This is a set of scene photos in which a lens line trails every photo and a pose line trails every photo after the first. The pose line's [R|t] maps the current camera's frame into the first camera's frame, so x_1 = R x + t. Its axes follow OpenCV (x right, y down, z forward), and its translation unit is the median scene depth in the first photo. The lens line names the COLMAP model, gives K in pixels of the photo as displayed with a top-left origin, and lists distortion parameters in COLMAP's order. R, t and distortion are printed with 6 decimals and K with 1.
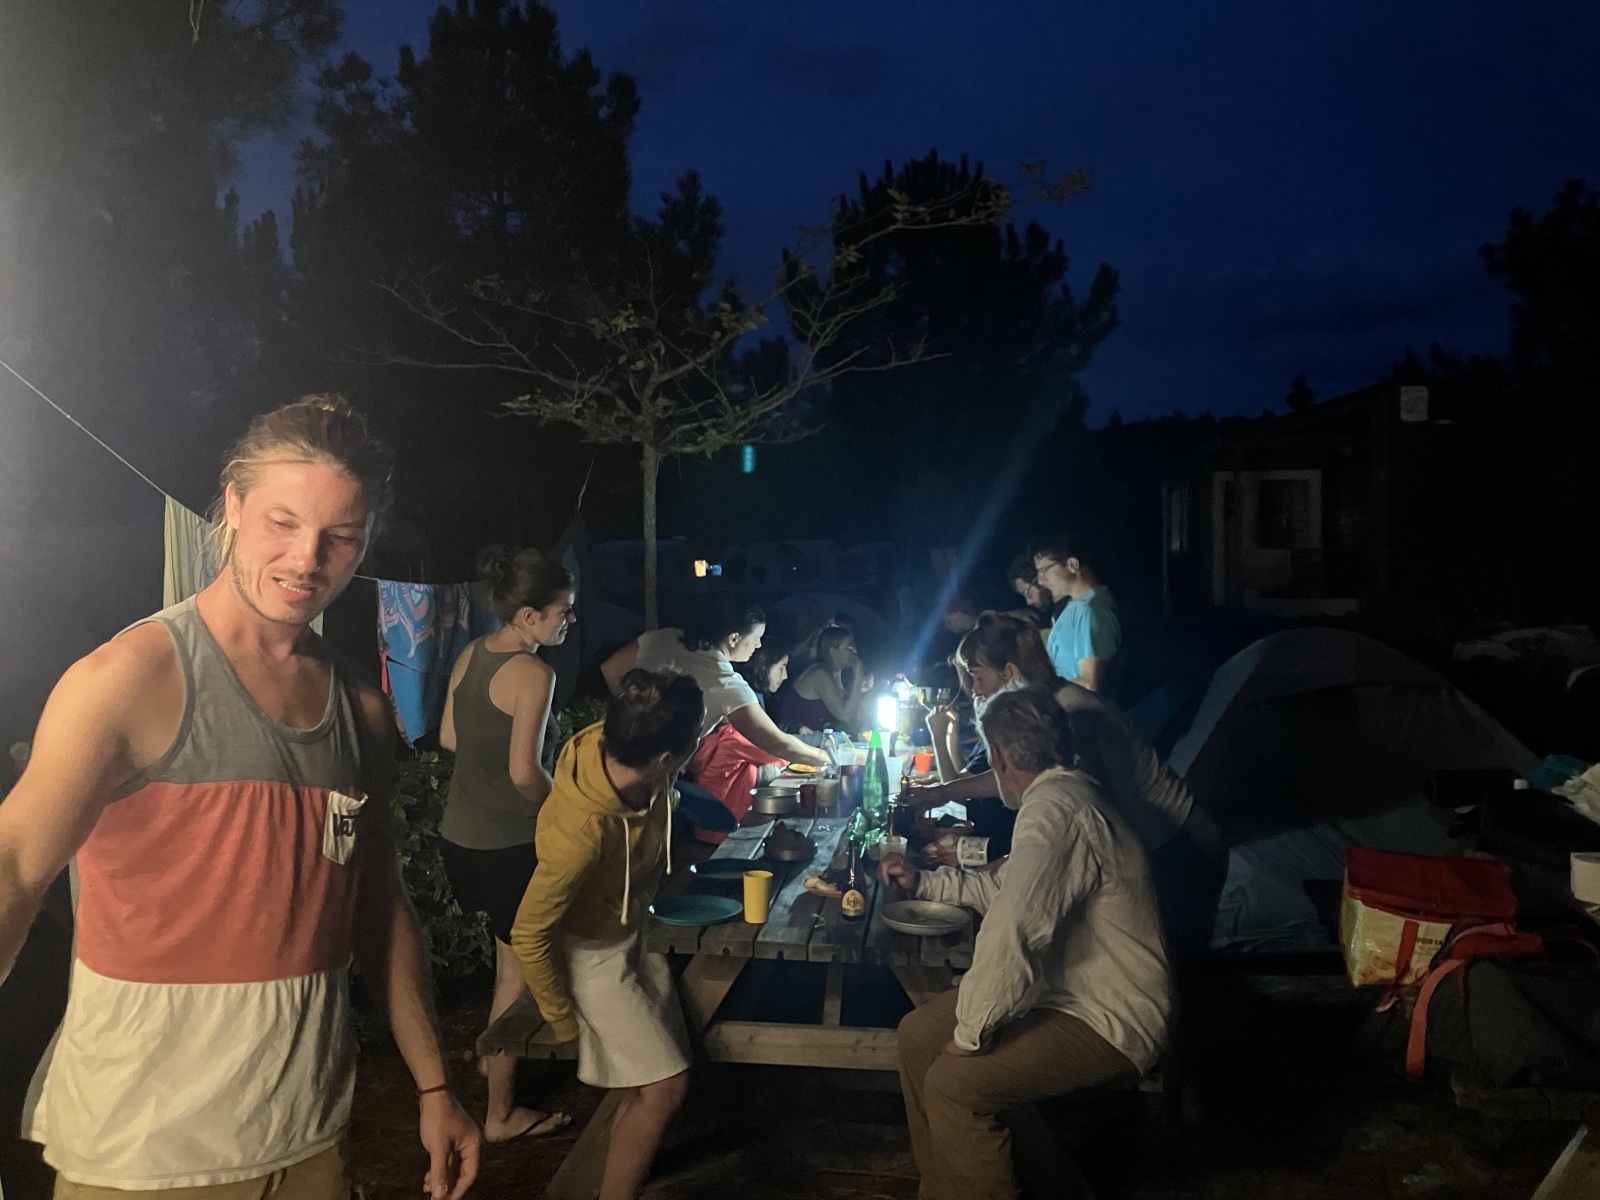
lens RADIAL K [[1327.7, 0, 836.1], [0, 1327.7, 563.1], [0, 0, 1]] dist [0.015306, -0.030120]
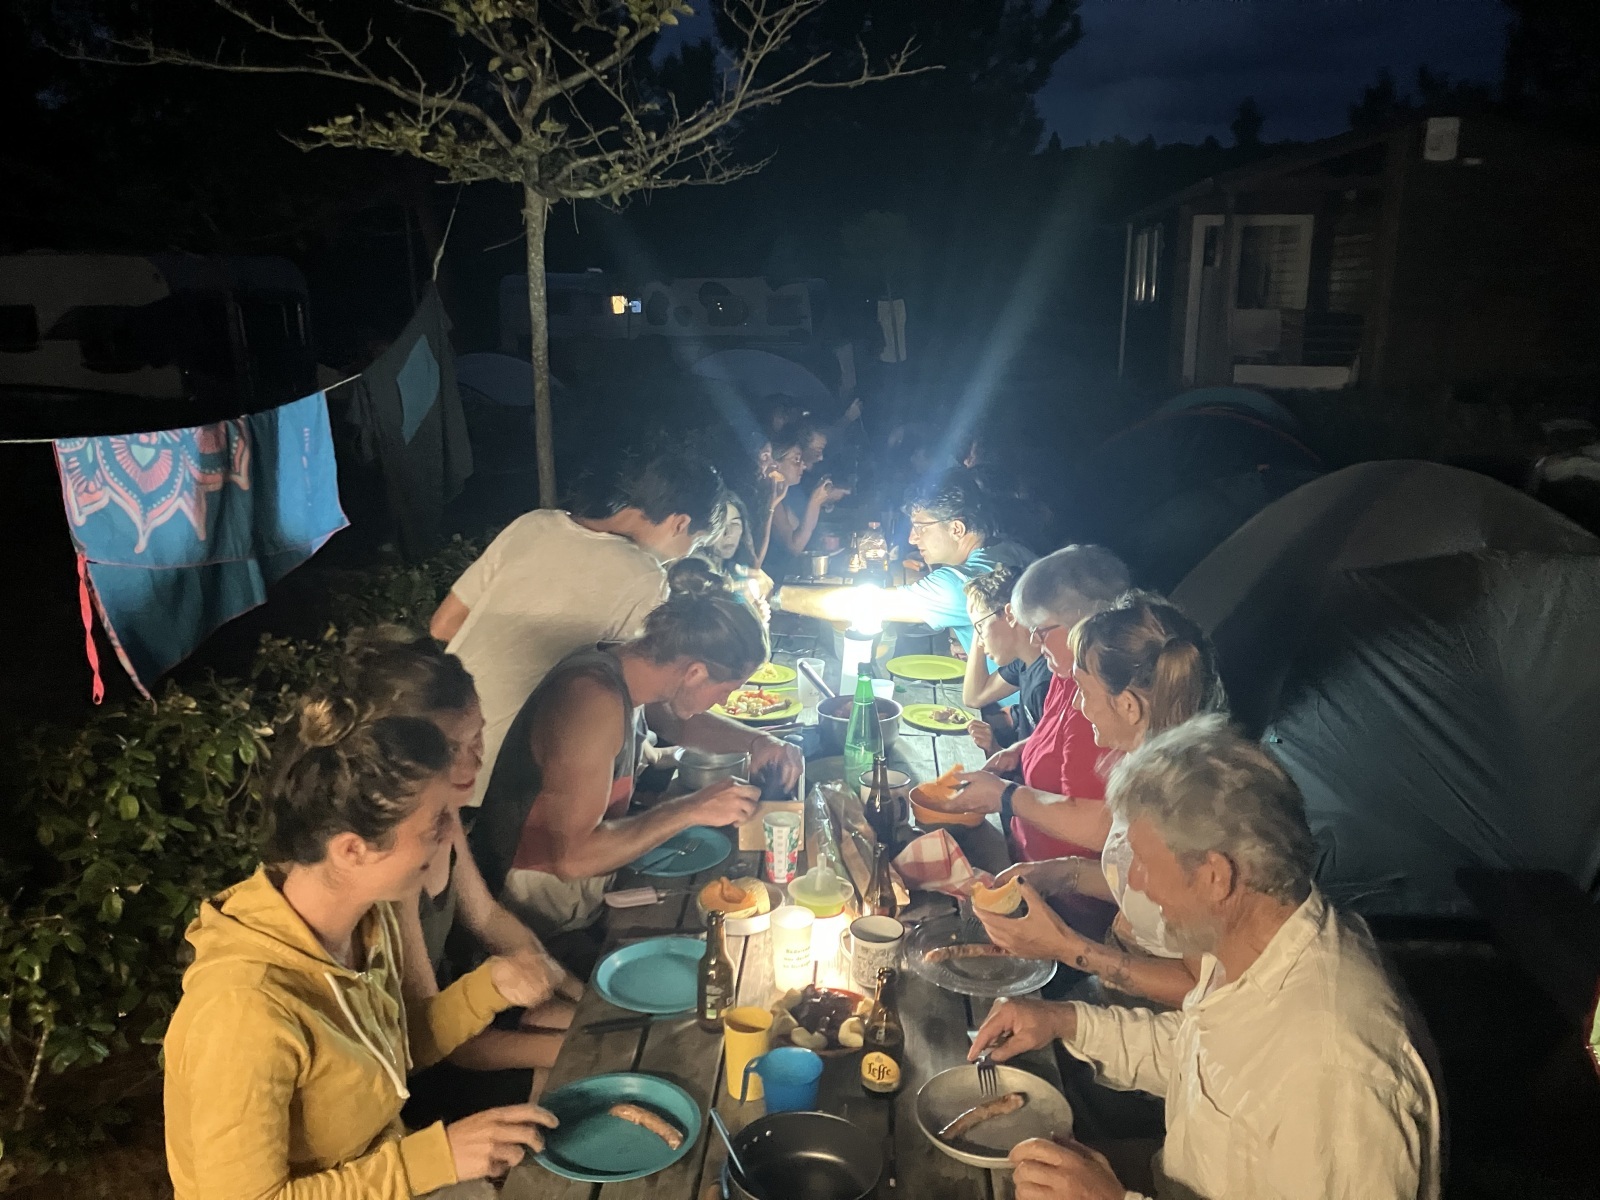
lens RADIAL K [[1327.7, 0, 802.6], [0, 1327.7, 597.3], [0, 0, 1]] dist [0.015306, -0.030120]
pose [[0.999389, 0.008161, 0.033976, -0.013823], [-0.015534, 0.974740, 0.222800, -0.033822], [-0.031299, -0.223192, 0.974272, 0.220849]]
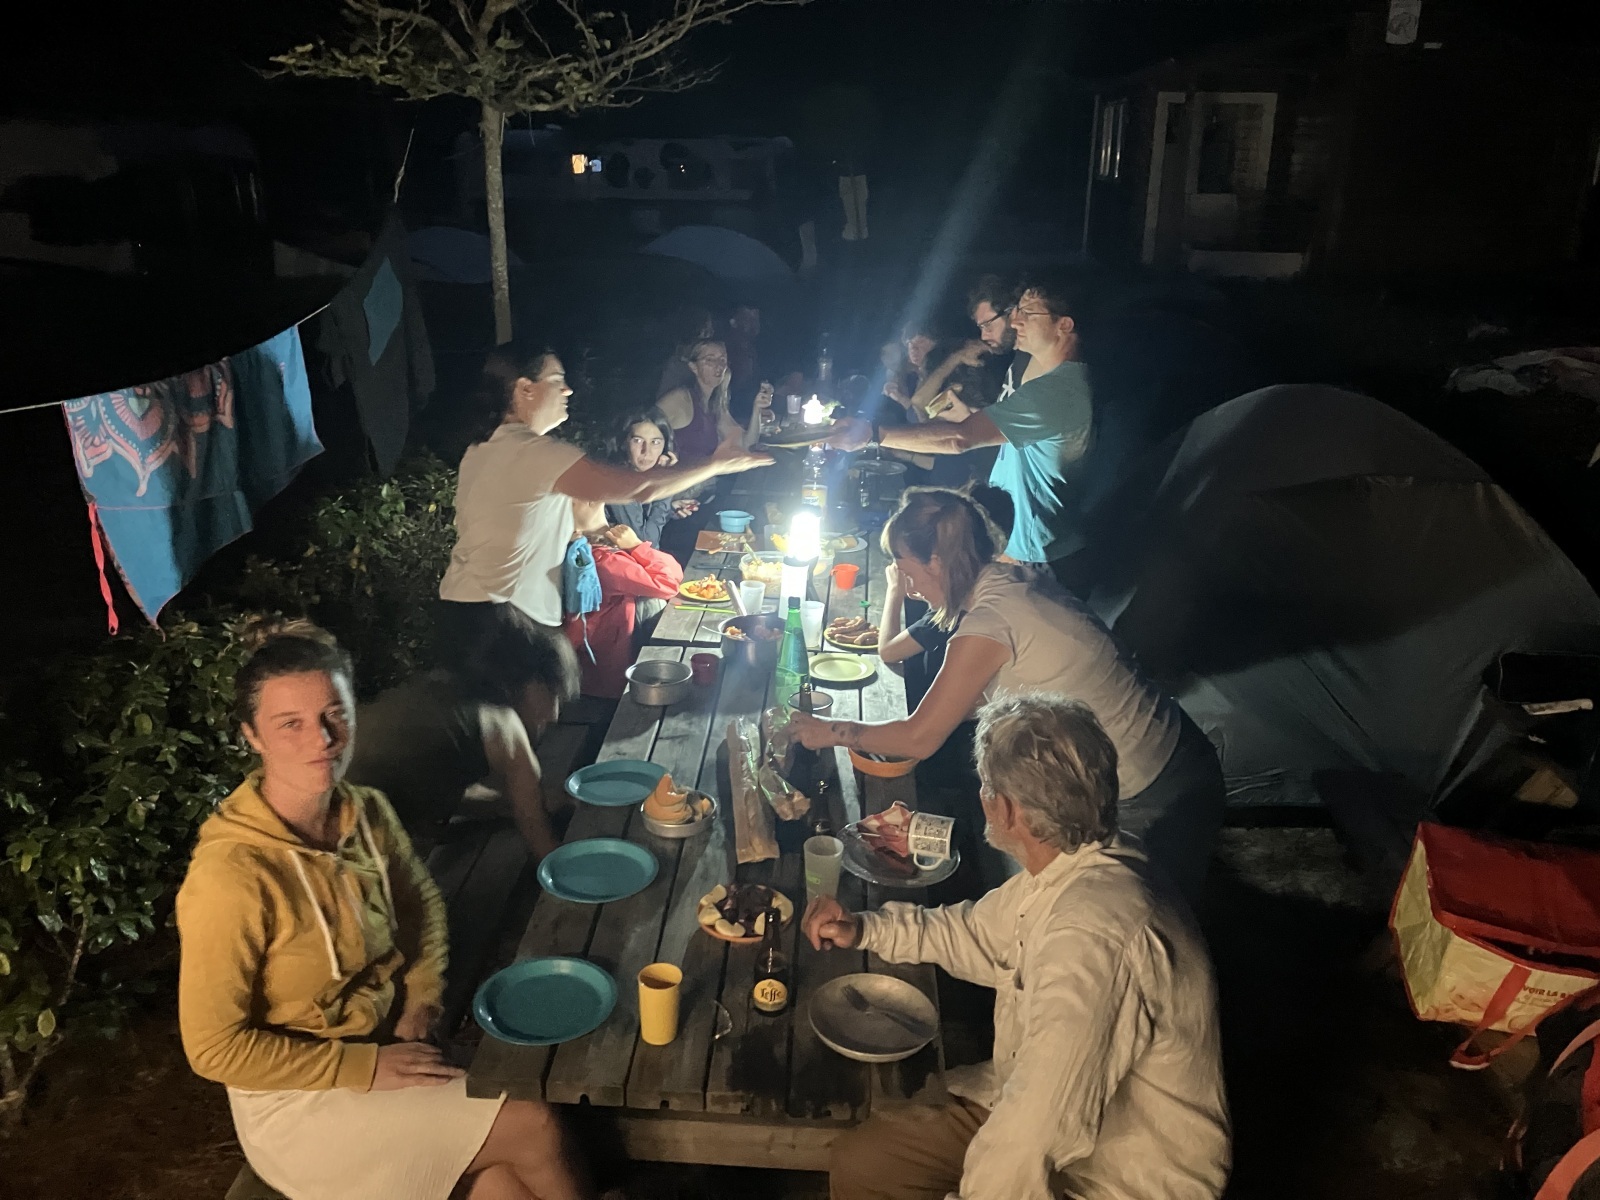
lens RADIAL K [[1327.7, 0, 799.3], [0, 1327.7, 603.6], [0, 0, 1]] dist [0.015306, -0.030120]
pose [[0.998251, 0.008092, 0.058560, -0.006356], [-0.026740, 0.945263, 0.325211, -0.069902], [-0.052723, -0.326208, 0.943826, 0.179386]]
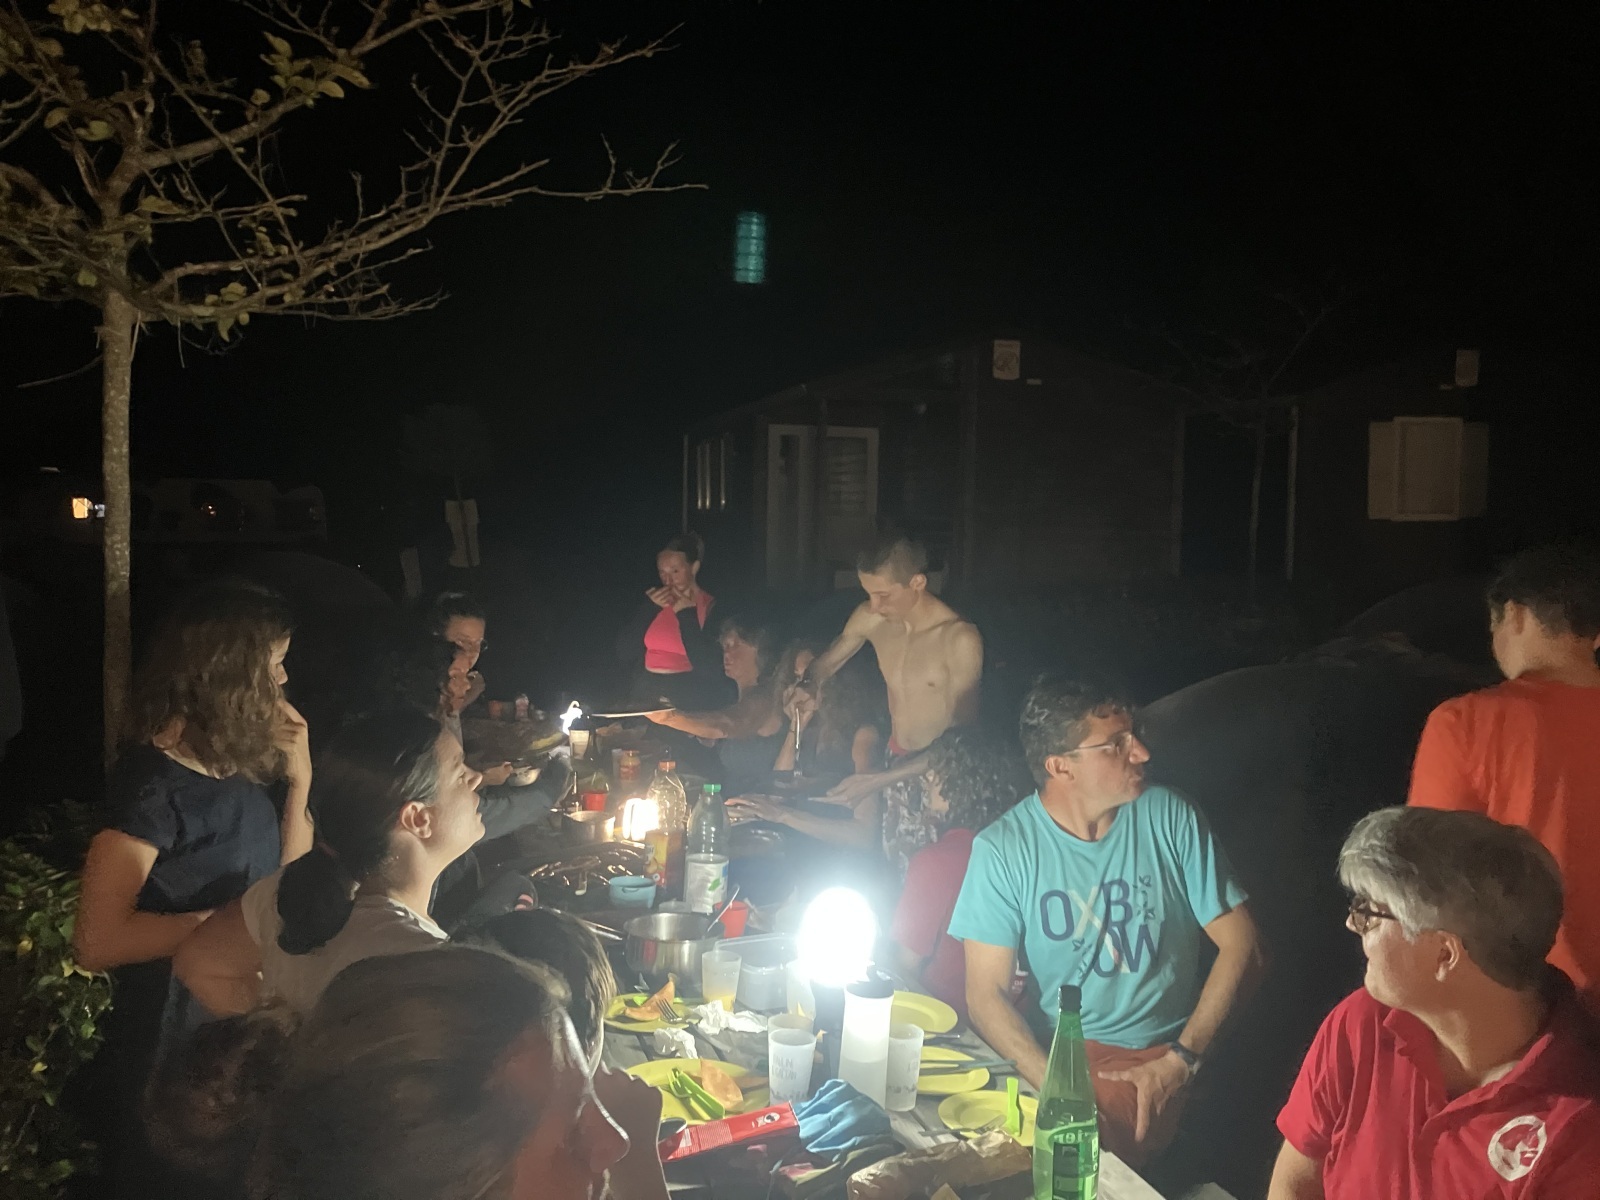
lens RADIAL K [[1327.7, 0, 823.5], [0, 1327.7, 590.1], [0, 0, 1]] dist [0.015306, -0.030120]
pose [[0.913811, 0.006237, 0.406093, -0.101972], [-0.030010, 0.998186, 0.052200, -0.012329], [-0.405030, -0.059888, 0.912340, 0.433619]]
